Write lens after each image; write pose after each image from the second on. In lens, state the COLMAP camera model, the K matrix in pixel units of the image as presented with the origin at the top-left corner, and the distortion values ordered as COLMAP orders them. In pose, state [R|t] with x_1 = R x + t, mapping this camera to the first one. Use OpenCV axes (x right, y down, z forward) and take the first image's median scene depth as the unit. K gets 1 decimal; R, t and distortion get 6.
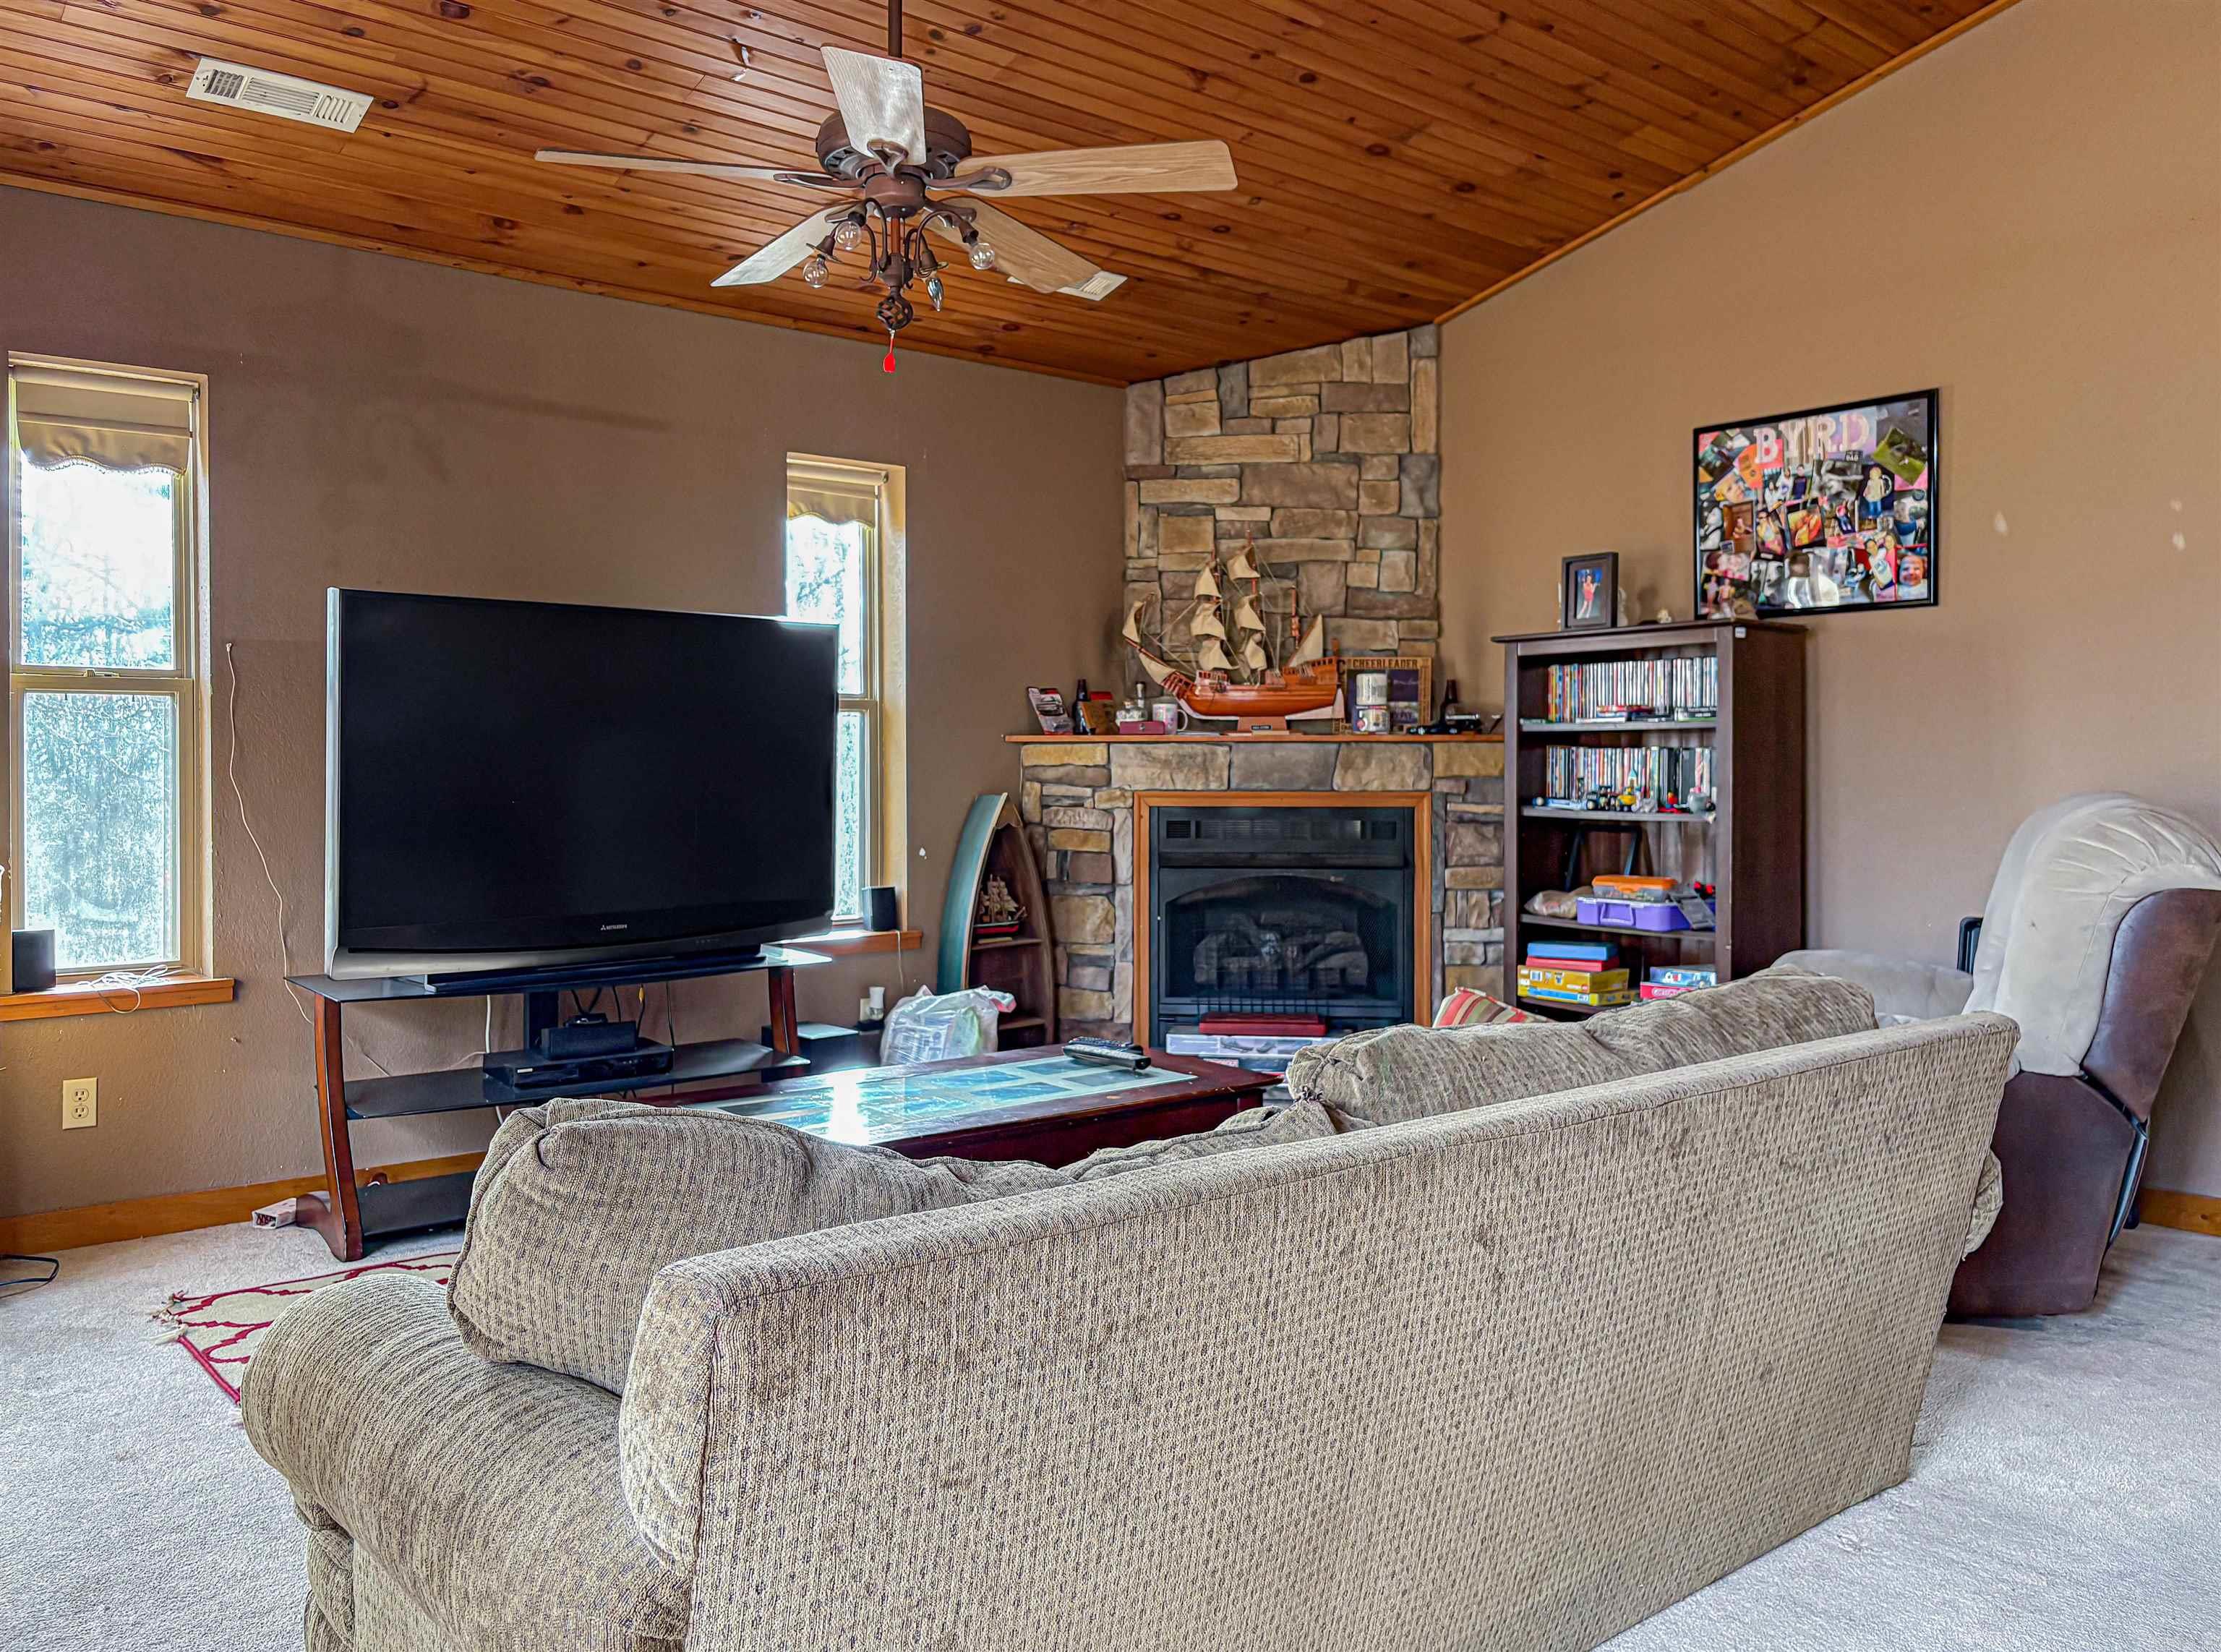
lens RADIAL K [[1809.9, 0, 1061.1], [0, 1809.9, 787.6], [0, 0, 1]] dist [0.007141, -0.003960]
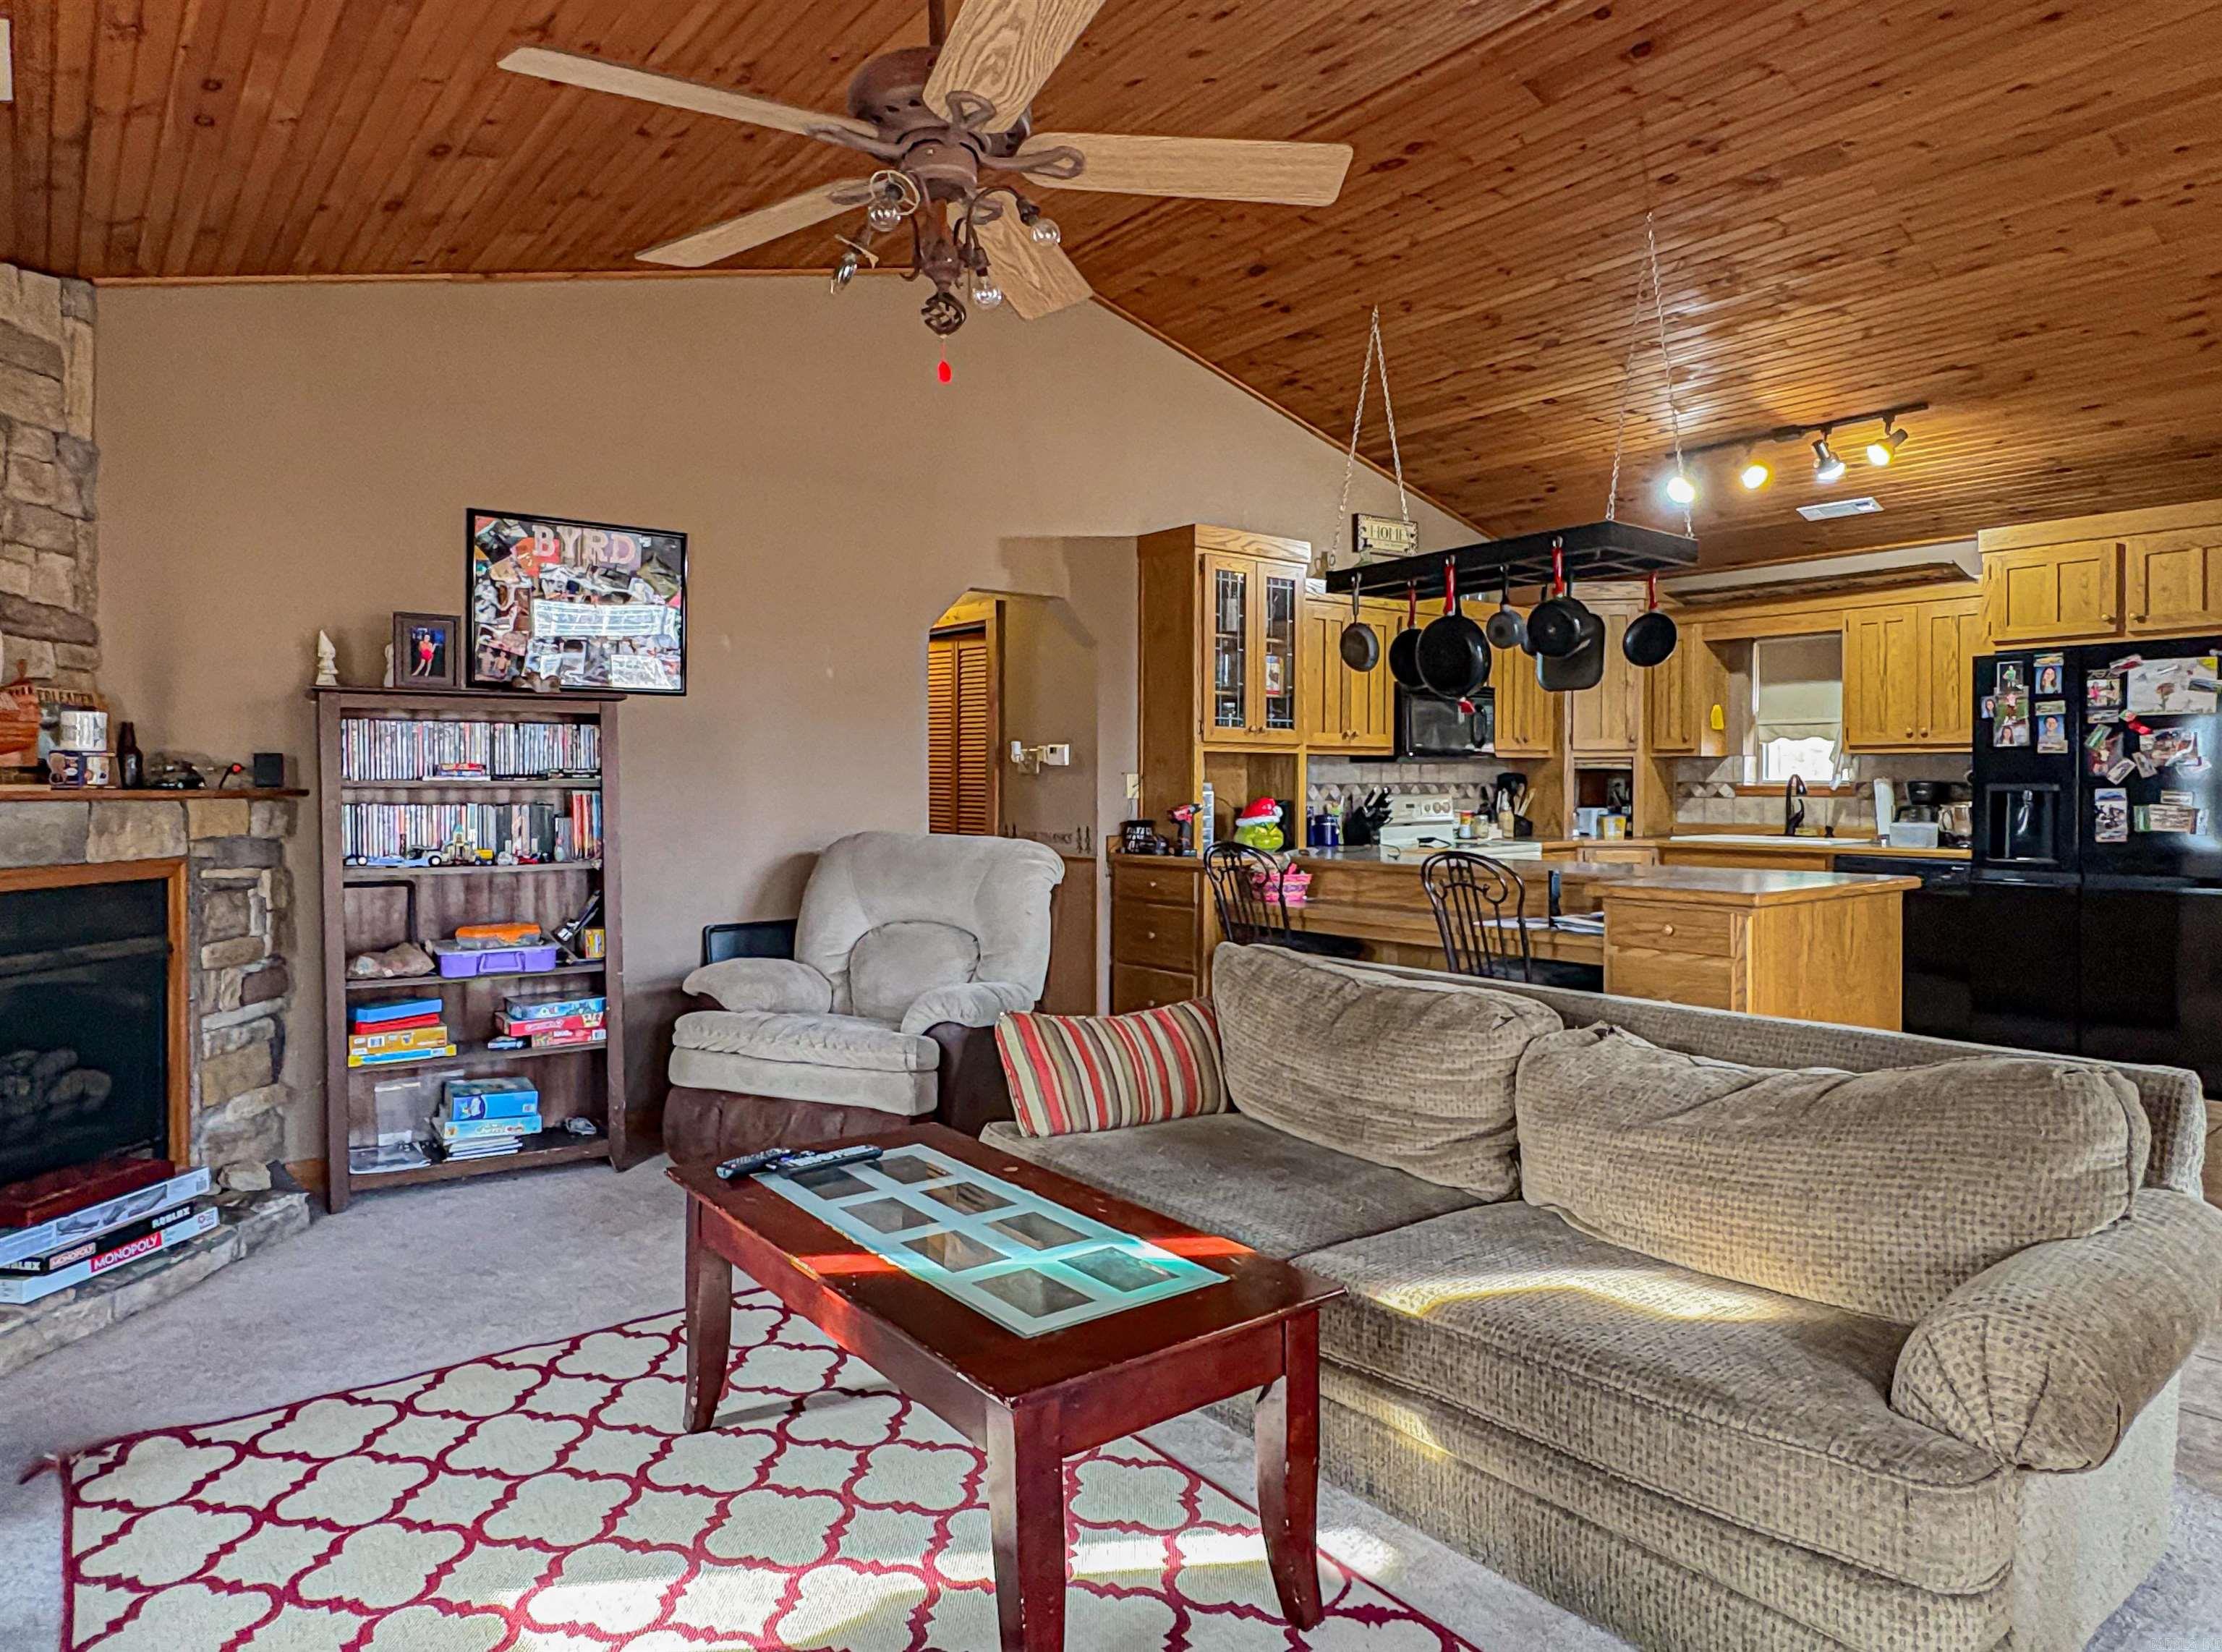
lens RADIAL K [[1375.7, 0, 1175.6], [0, 1375.7, 796.9], [0, 0, 1]] dist [-0.001533, 0.004870]
pose [[-0.038336, -0.009720, 0.999218, -0.445326], [0.013769, 0.999853, 0.010255, -0.025748], [-0.999170, 0.014152, -0.038197, 0.556396]]
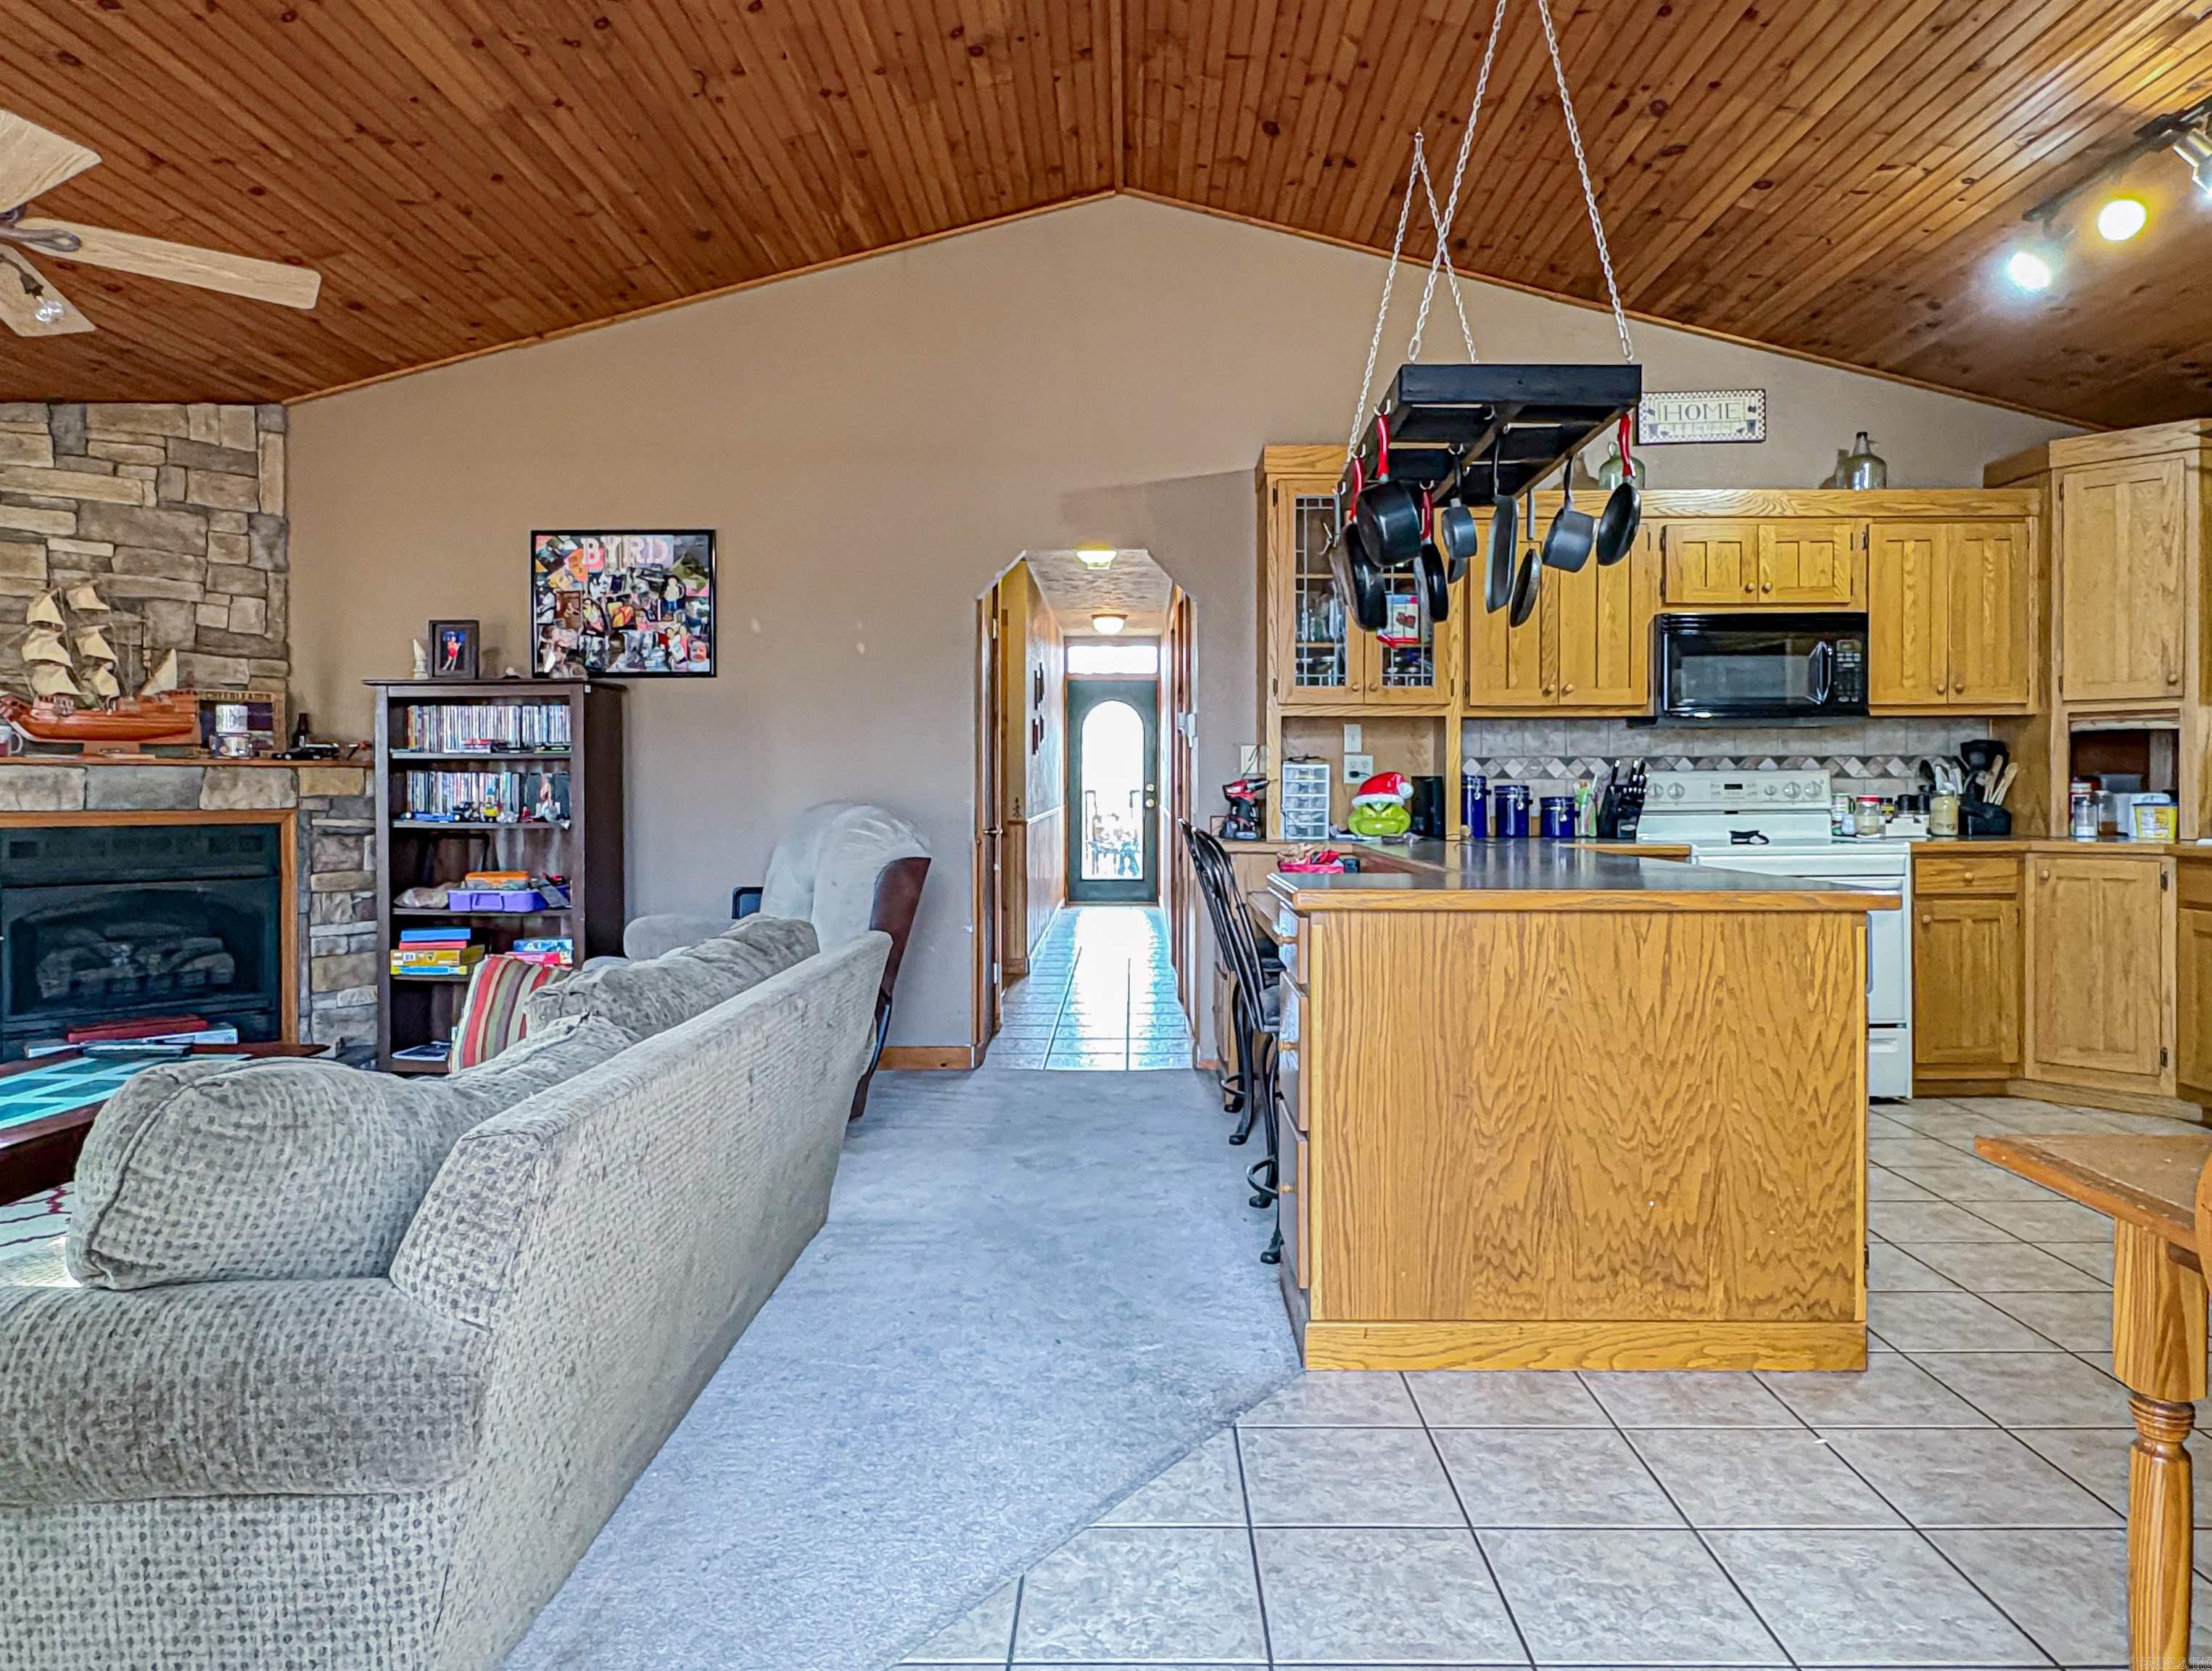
lens RADIAL K [[1498.4, 0, 1173.1], [0, 1498.4, 799.4], [0, 0, 1]] dist [-0.002455, 0.007716]
pose [[0.624428, -0.007587, 0.781045, -0.192465], [0.011776, 0.999931, 0.000299, 0.002280], [-0.780993, 0.009011, 0.624474, -0.038821]]
